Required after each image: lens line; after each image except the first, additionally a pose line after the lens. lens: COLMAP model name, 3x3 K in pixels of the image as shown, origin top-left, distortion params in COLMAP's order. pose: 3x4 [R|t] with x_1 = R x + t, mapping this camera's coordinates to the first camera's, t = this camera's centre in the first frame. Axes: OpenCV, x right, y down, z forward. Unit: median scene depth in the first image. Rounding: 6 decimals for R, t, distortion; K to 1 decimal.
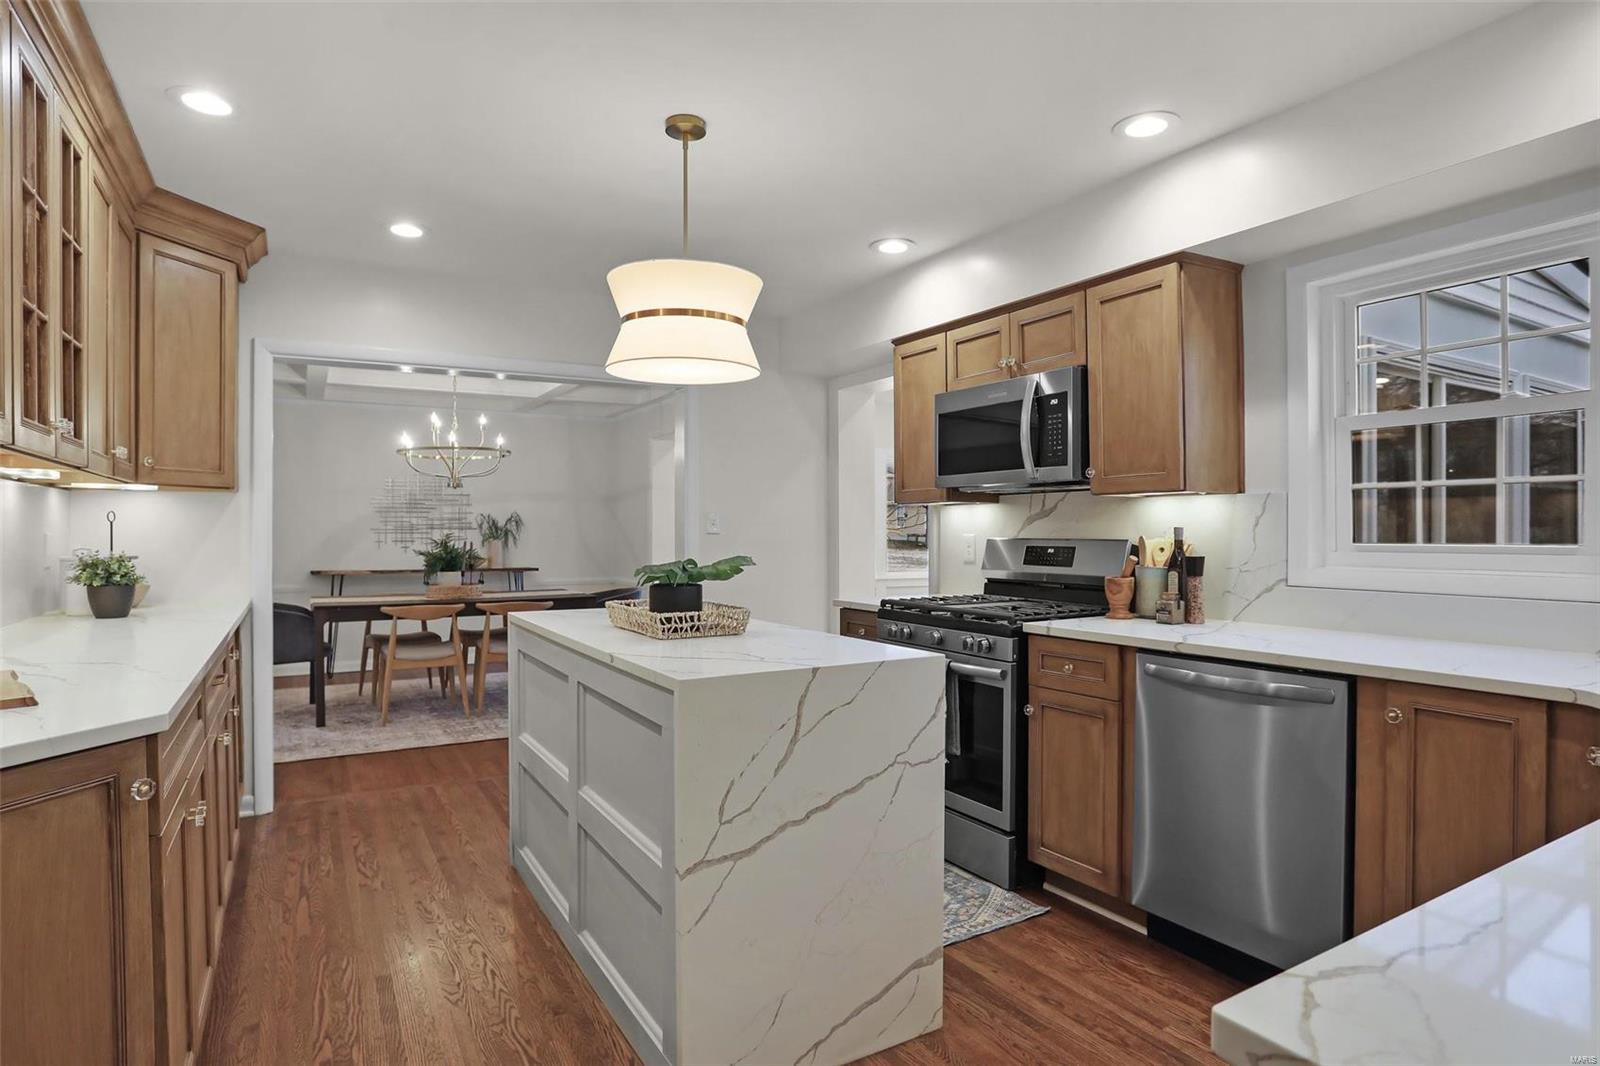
lens RADIAL K [[924.4, 0, 800.0], [0, 924.4, 533.0], [0, 0, 1]] dist [-0.067219, -0.000092]
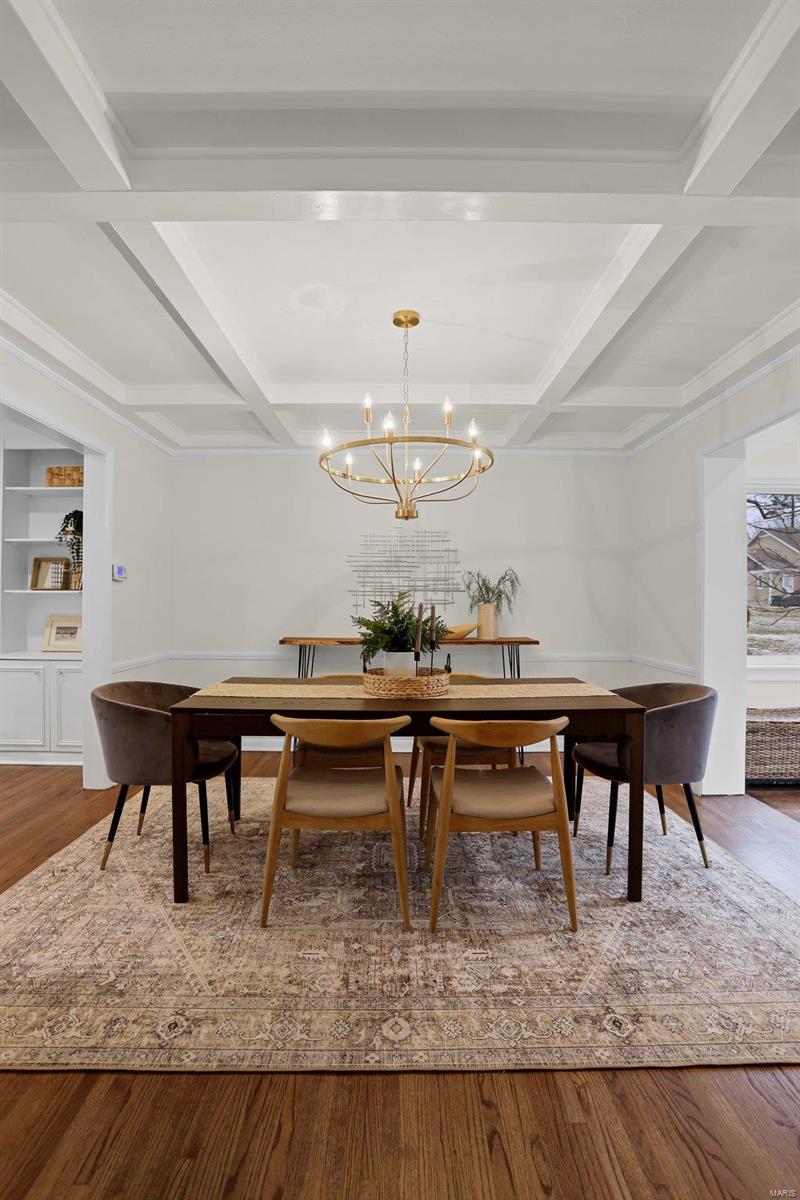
lens RADIAL K [[592.3, 0, 395.7], [0, 592.3, 601.0], [0, 0, 1]] dist [-0.074755, 0.033065]
pose [[0.874121, 0.001342, -0.485706, -0.150864], [-0.003452, 0.999988, -0.003449, 0.007113], [0.485695, 0.004692, 0.874115, 0.513096]]
